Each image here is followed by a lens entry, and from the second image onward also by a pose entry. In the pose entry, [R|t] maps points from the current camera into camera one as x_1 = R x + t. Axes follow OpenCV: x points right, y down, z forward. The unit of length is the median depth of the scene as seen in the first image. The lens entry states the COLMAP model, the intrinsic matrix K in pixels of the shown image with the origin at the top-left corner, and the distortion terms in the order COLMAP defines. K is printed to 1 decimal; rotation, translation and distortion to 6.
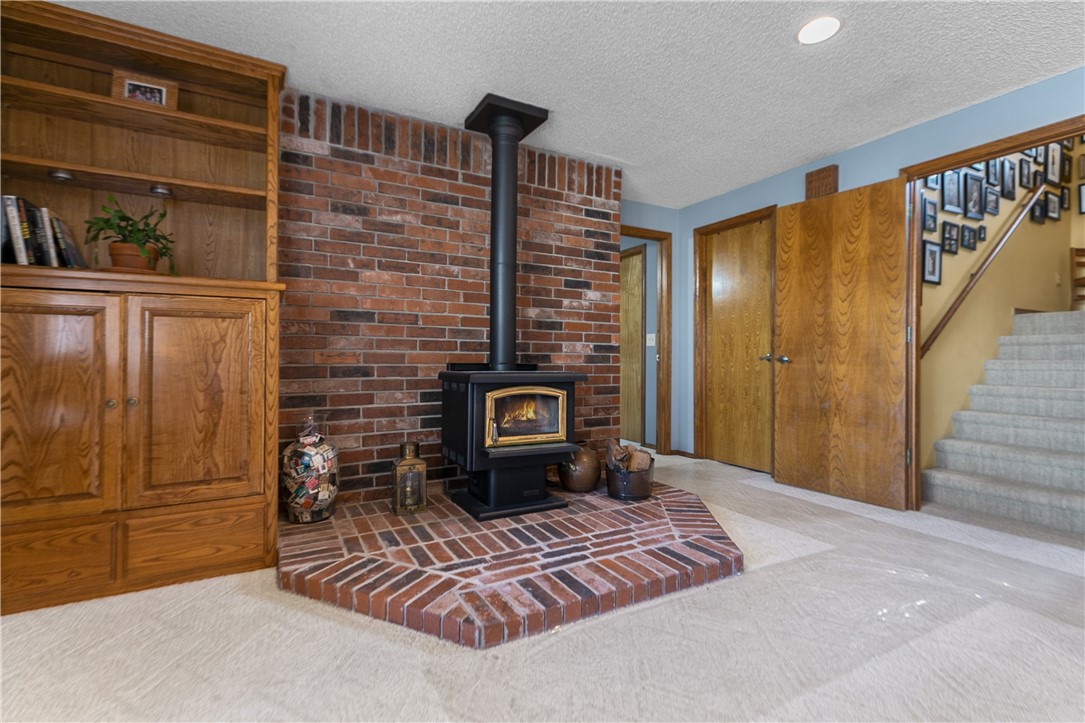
lens RADIAL K [[499.6, 0, 541.9], [0, 499.6, 350.0], [0, 0, 1]] dist [0.008693, -0.001055]
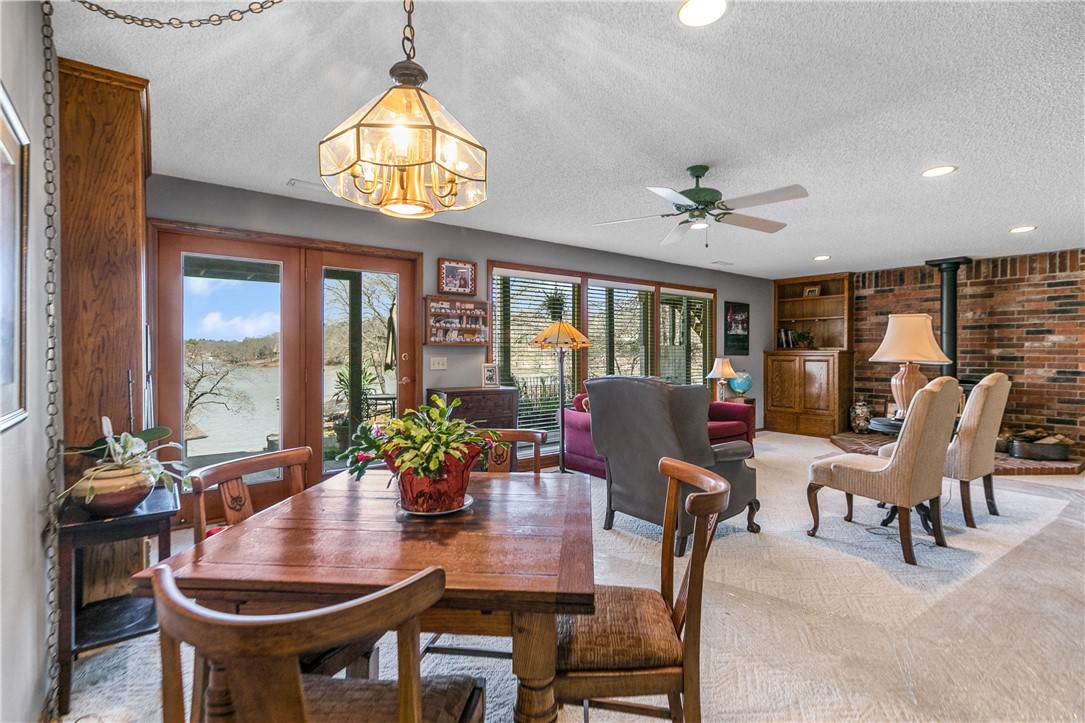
lens RADIAL K [[499.6, 0, 541.0], [0, 499.6, 358.0], [0, 0, 1]] dist [0.008693, -0.001055]
pose [[0.141025, 0.003476, -0.990000, 1.719343], [0.009643, 0.999942, 0.004884, -0.087108], [0.989959, -0.010236, 0.140983, -0.950005]]
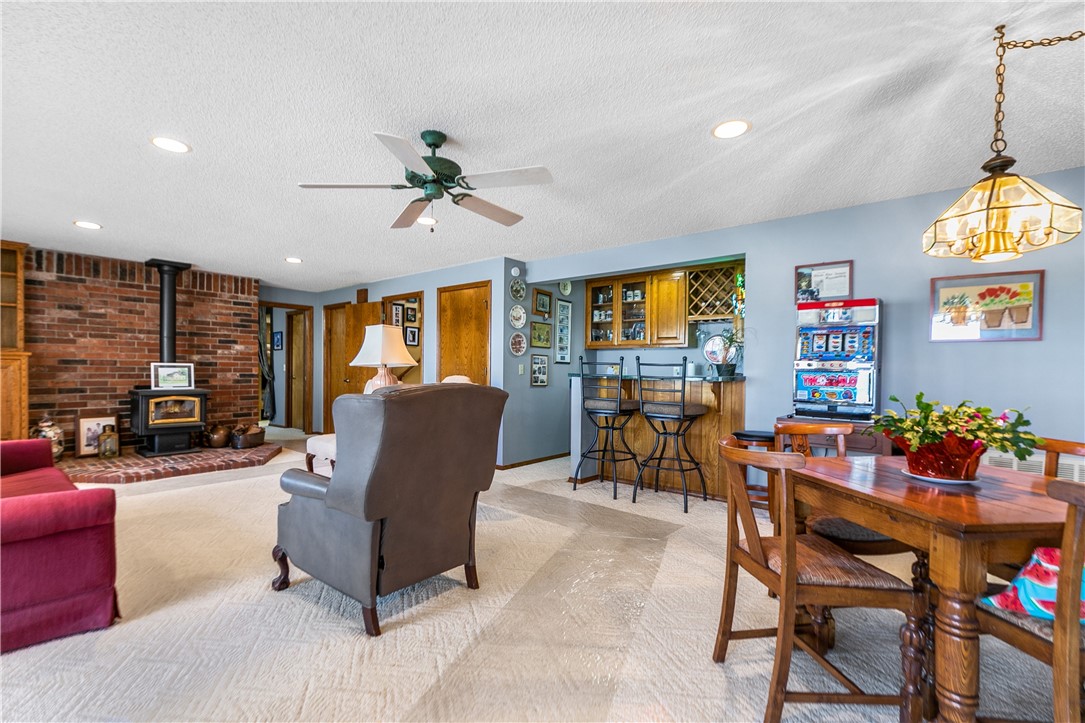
lens RADIAL K [[499.6, 0, 542.4], [0, 499.6, 371.3], [0, 0, 1]] dist [0.008693, -0.001055]
pose [[0.933521, -0.000062, 0.358522, 0.599955], [-0.008802, 0.999695, 0.023091, -0.089553], [-0.358414, -0.024712, 0.933236, -1.419753]]
